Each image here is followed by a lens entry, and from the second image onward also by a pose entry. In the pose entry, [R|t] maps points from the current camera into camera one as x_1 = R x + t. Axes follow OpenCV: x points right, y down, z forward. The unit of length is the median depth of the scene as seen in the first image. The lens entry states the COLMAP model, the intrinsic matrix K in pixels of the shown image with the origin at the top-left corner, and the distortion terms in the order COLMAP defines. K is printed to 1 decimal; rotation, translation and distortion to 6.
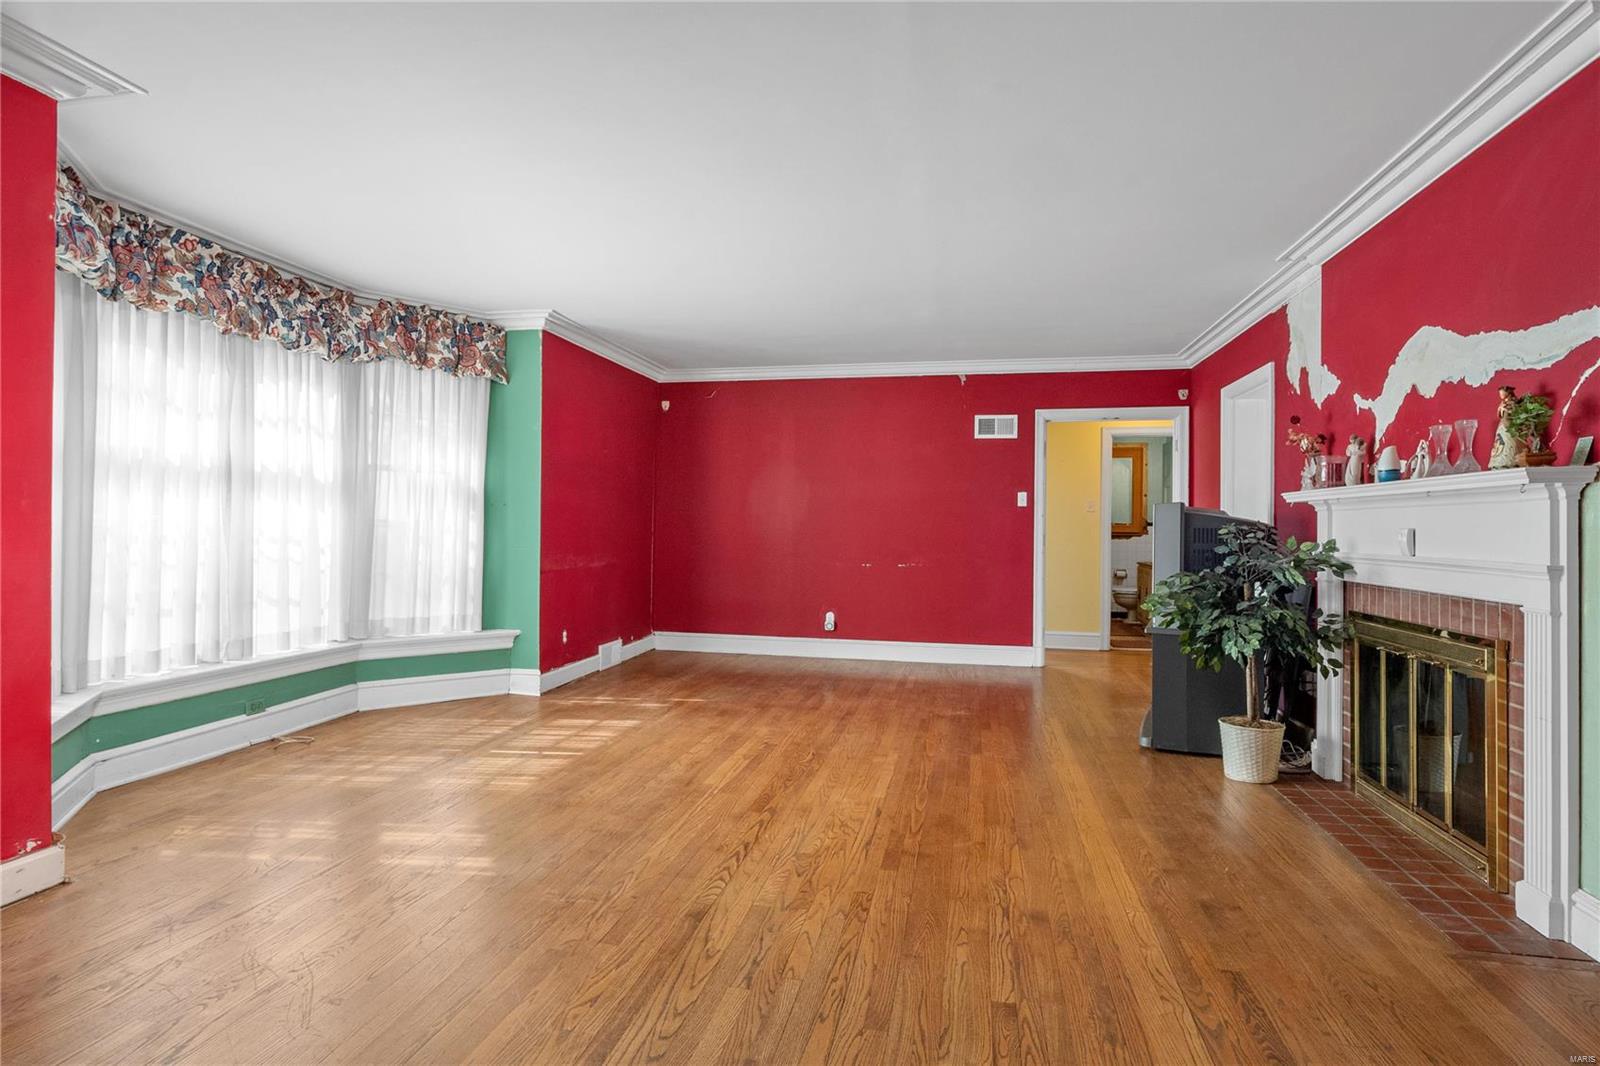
lens RADIAL K [[816.8, 0, 806.7], [0, 816.8, 530.2], [0, 0, 1]] dist [-0.005395, -0.001138]
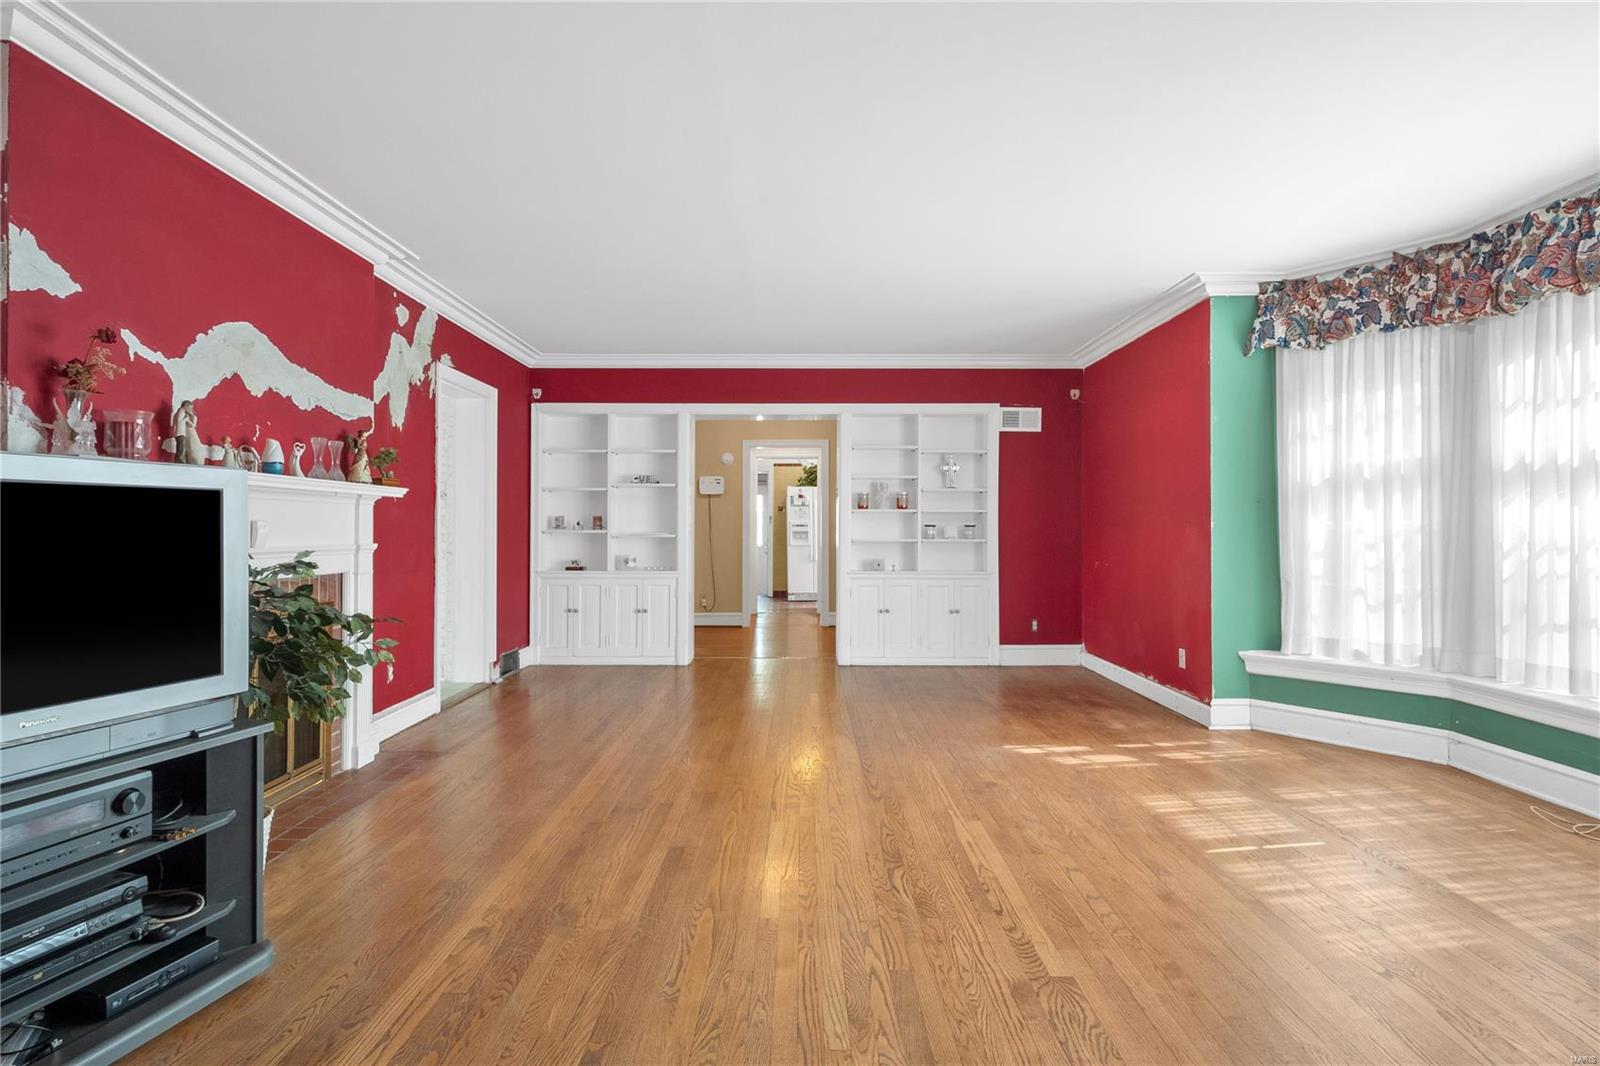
lens RADIAL K [[816.8, 0, 804.3], [0, 816.8, 526.3], [0, 0, 1]] dist [-0.005395, -0.001138]
pose [[-0.980489, -0.012897, -0.196148, 0.228560], [-0.012532, 0.999917, -0.003100, -0.000134], [0.196172, -0.000581, -0.980569, 1.798292]]
